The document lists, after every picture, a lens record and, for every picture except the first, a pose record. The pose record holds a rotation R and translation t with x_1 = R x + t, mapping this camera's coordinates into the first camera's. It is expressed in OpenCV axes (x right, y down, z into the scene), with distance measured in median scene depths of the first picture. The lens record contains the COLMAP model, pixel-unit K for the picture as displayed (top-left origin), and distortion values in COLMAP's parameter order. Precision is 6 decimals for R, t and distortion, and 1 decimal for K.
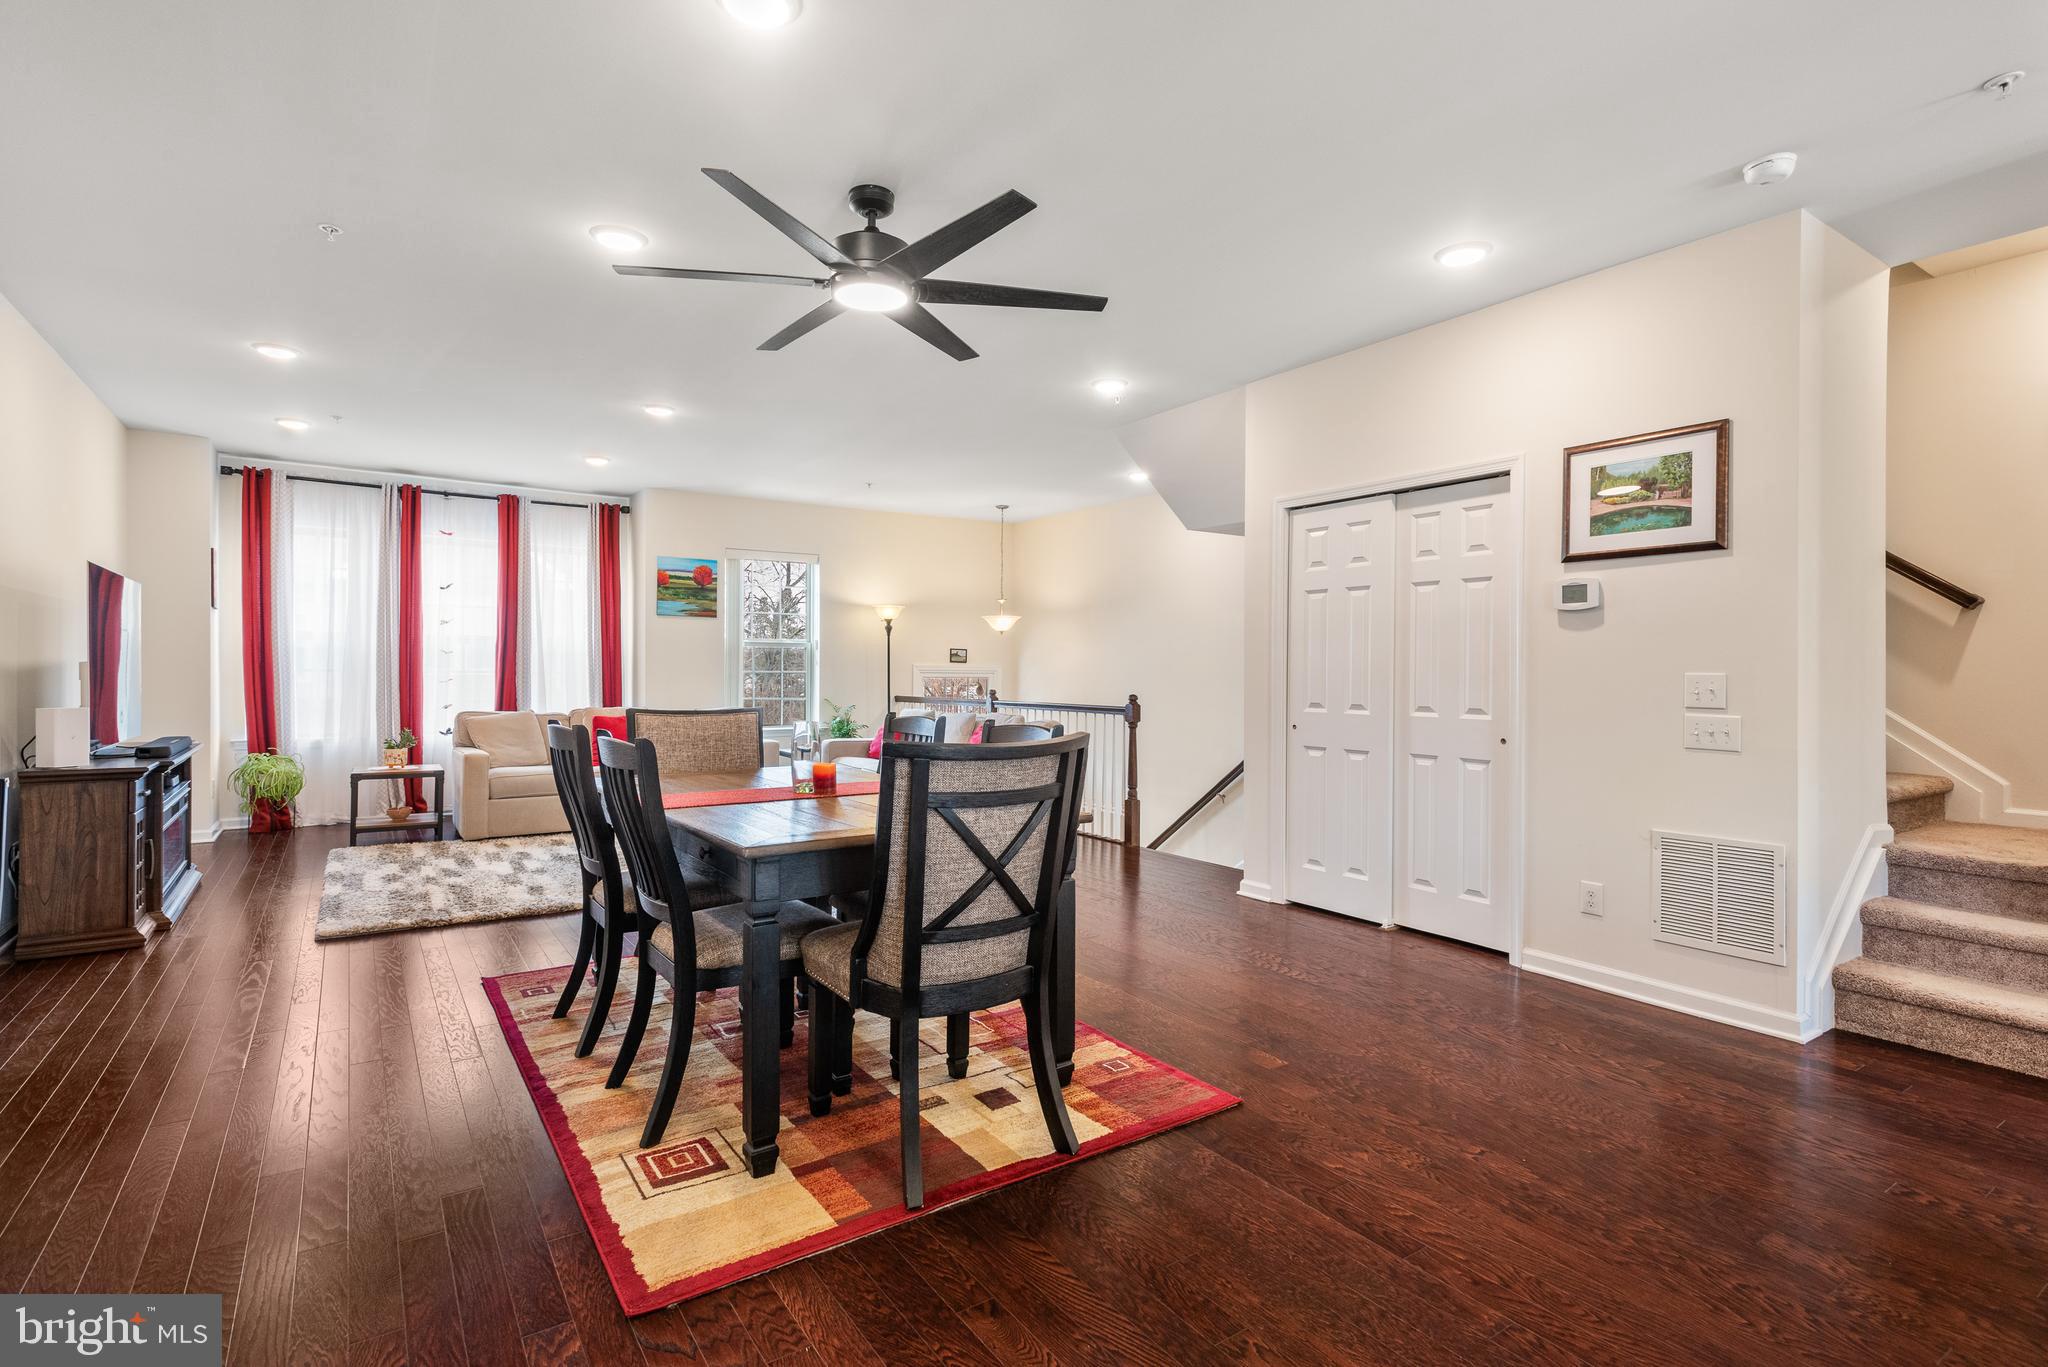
lens RADIAL K [[986.2, 0, 1026.9], [0, 986.2, 665.2], [0, 0, 1]] dist [0.022089, -0.000283]
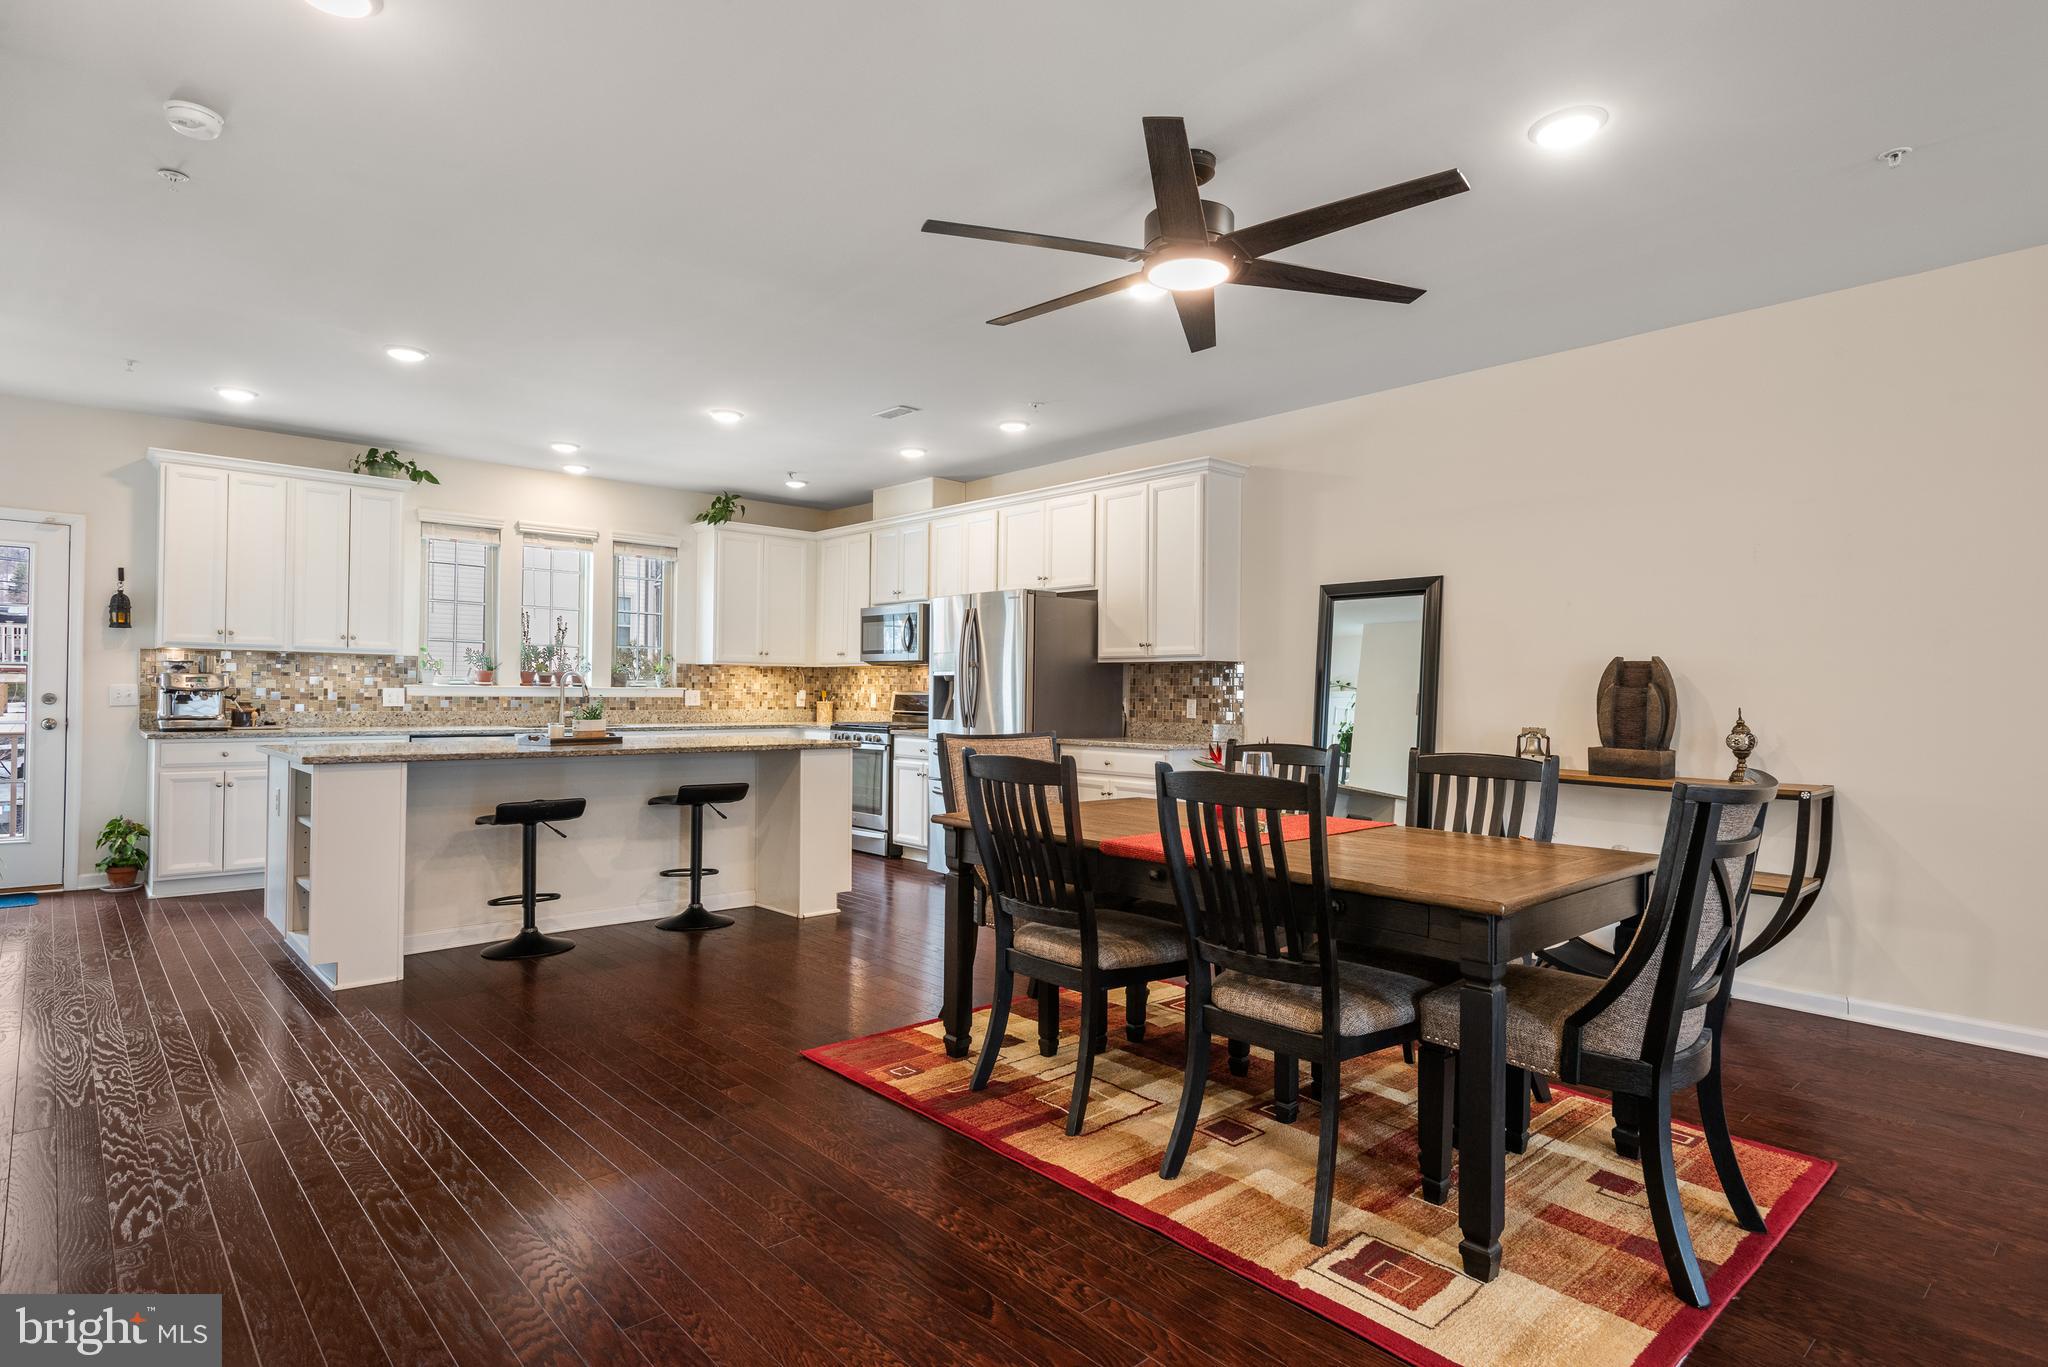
lens RADIAL K [[1069.3, 0, 1024.0], [0, 1069.3, 683.5], [0, 0, 1]] dist [0.016705, 0.000406]
pose [[-0.990517, -0.019444, -0.136004, 0.057826], [-0.017479, 0.999725, -0.015633, 0.007544], [0.136271, -0.013108, -0.990585, 0.977473]]
